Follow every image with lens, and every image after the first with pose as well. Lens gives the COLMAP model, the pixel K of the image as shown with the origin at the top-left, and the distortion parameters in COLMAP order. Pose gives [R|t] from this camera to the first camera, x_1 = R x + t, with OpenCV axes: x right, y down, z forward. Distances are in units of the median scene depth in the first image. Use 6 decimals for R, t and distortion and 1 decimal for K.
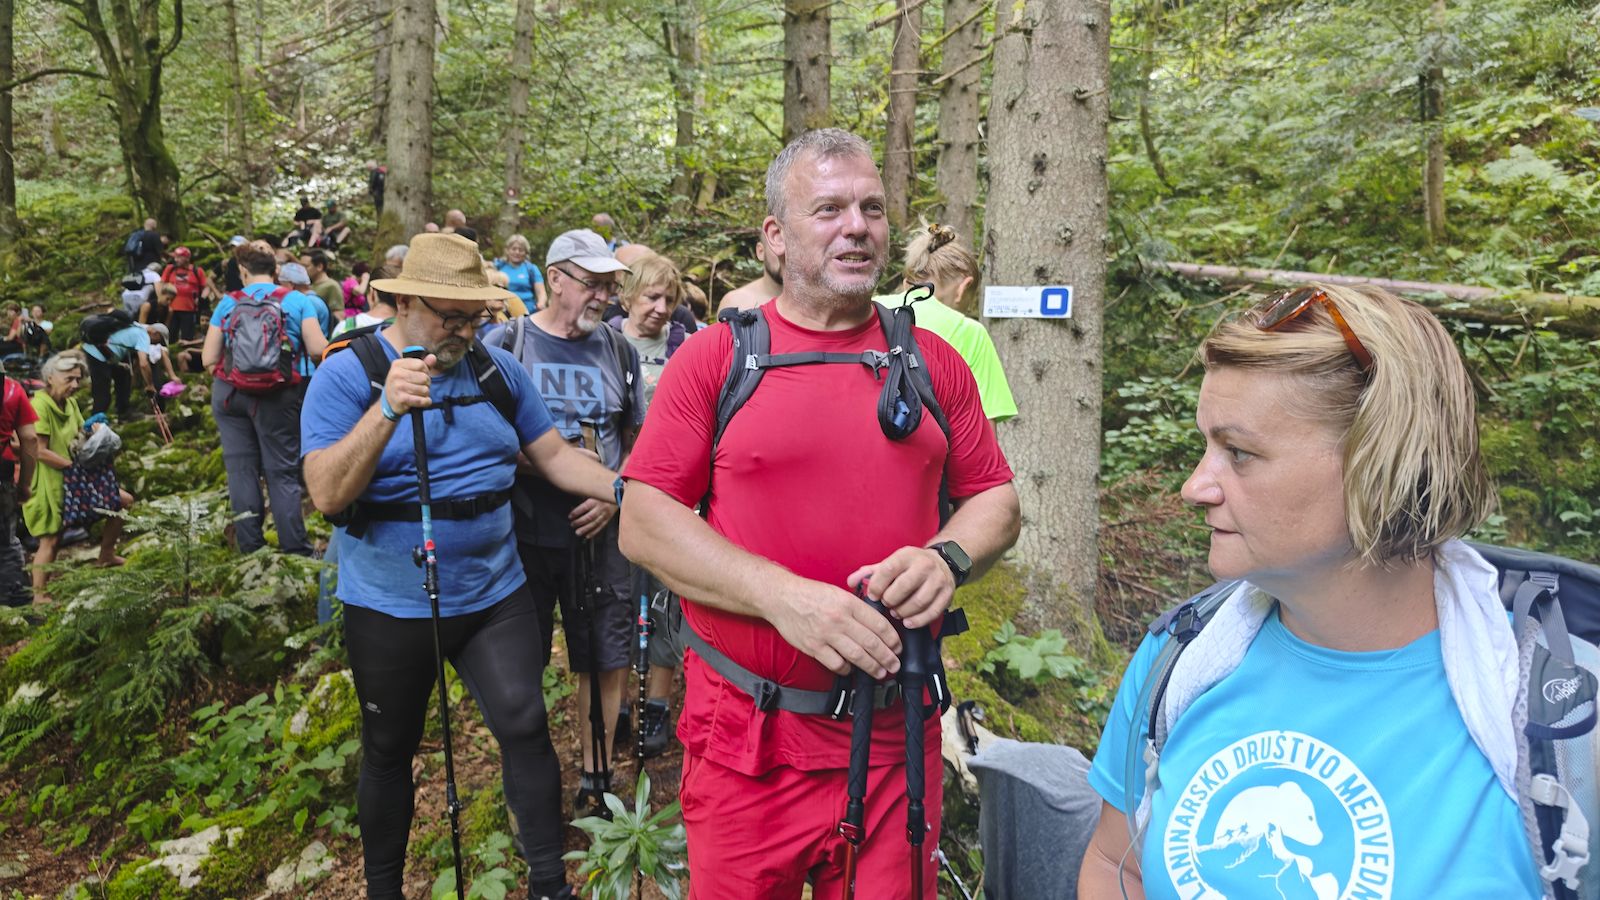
lens RADIAL K [[1063.2, 0, 797.4], [0, 1063.2, 445.7], [0, 0, 1]] dist [0.040199, -0.037495]
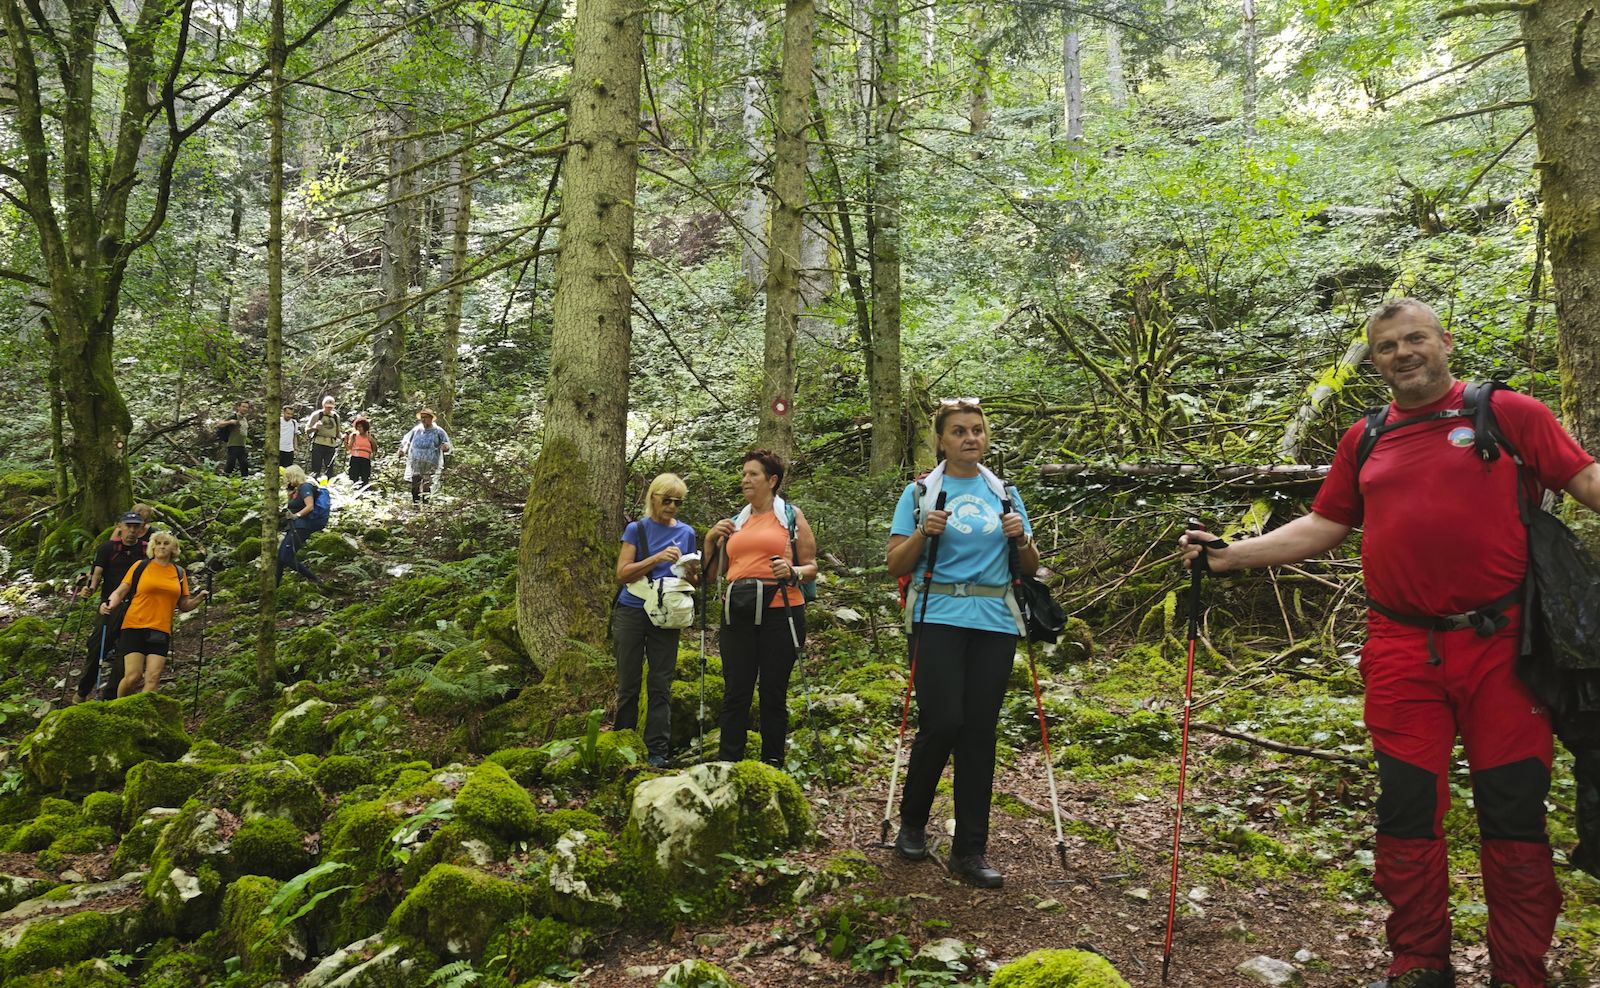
lens RADIAL K [[1534.4, 0, 803.1], [0, 1534.4, 499.1], [0, 0, 1]] dist [0.041445, -0.009794]
pose [[0.996149, 0.008309, -0.087282, -0.186260], [-0.027012, 0.976163, -0.215352, -0.032804], [0.083412, 0.216880, 0.972628, 0.277697]]
